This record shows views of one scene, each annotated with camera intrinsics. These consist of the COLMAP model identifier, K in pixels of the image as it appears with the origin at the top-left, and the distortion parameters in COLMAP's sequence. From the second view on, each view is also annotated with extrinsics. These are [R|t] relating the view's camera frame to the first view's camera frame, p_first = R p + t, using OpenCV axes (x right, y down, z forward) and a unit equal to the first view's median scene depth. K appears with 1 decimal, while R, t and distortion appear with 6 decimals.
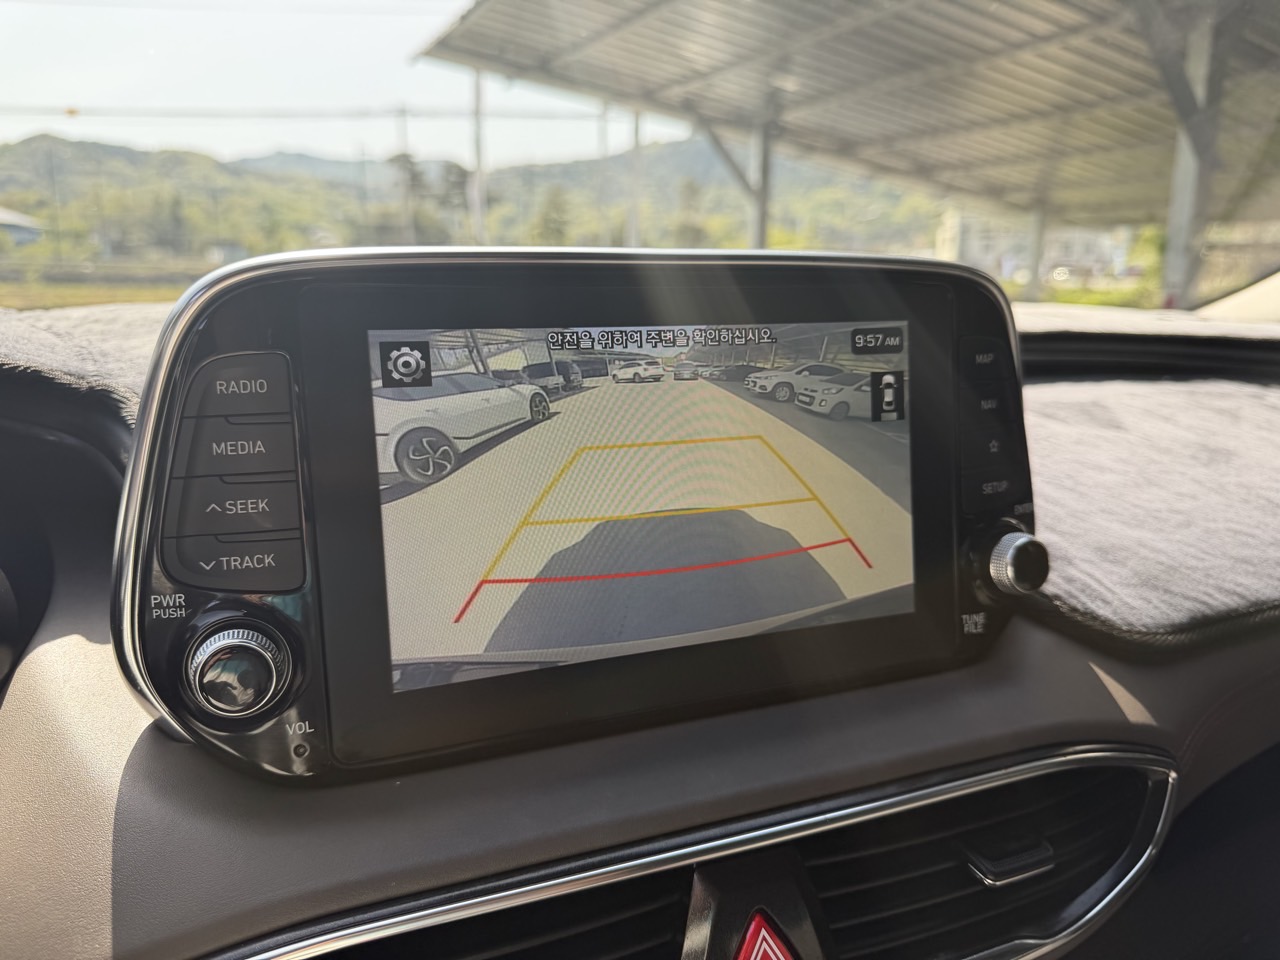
lens RADIAL K [[971.4, 0, 637.6], [0, 971.4, 474.0], [0, 0, 1]] dist [-0.026560, -0.003597]
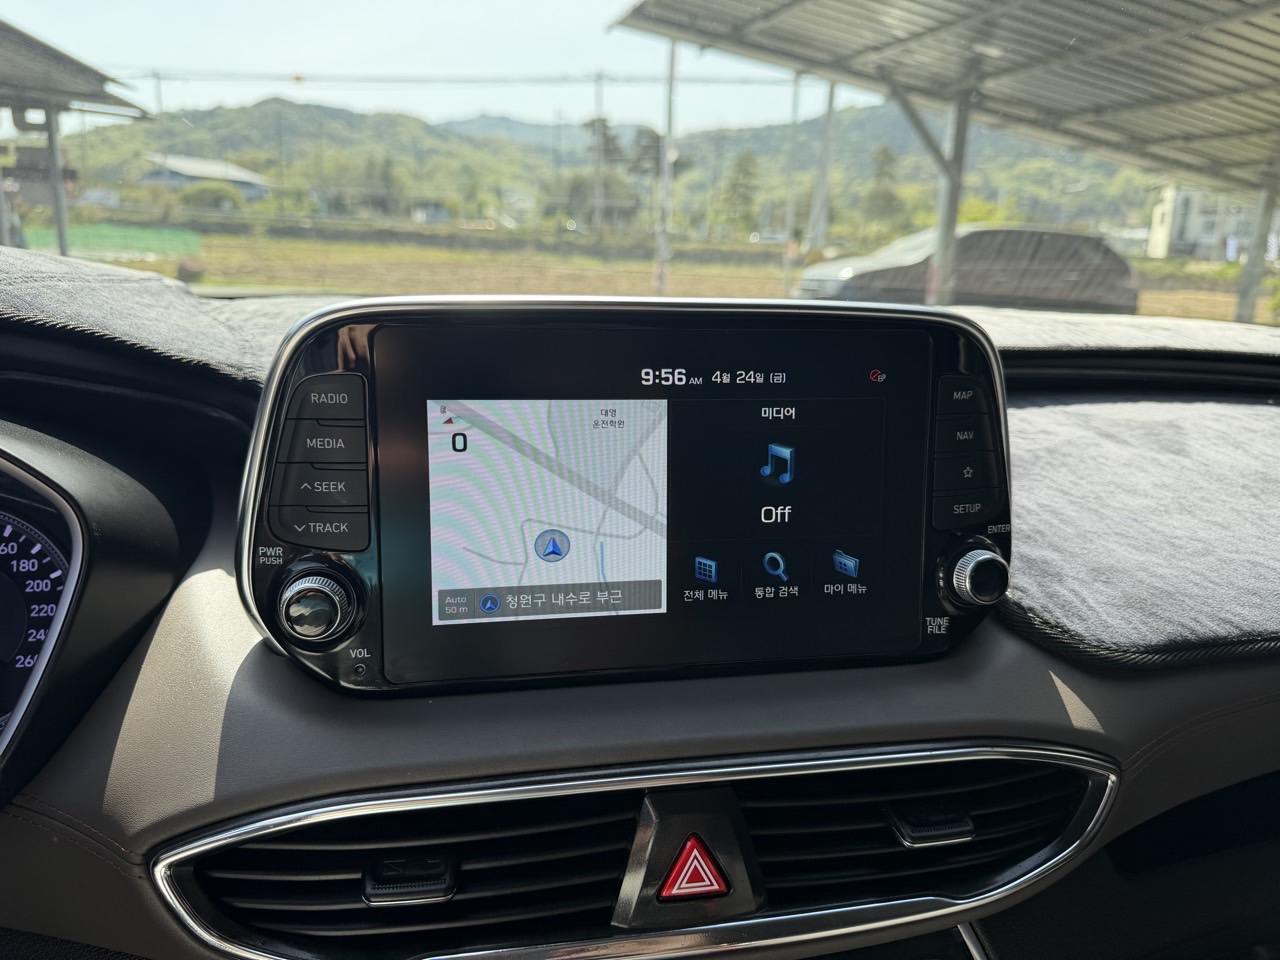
lens RADIAL K [[971.4, 0, 641.3], [0, 971.4, 477.3], [0, 0, 1]] dist [-0.026560, -0.003597]
pose [[0.981524, 0.070051, -0.178054, 0.149297], [-0.062906, 0.996983, 0.045471, -0.038900], [0.180702, -0.033430, 0.982970, -0.140390]]
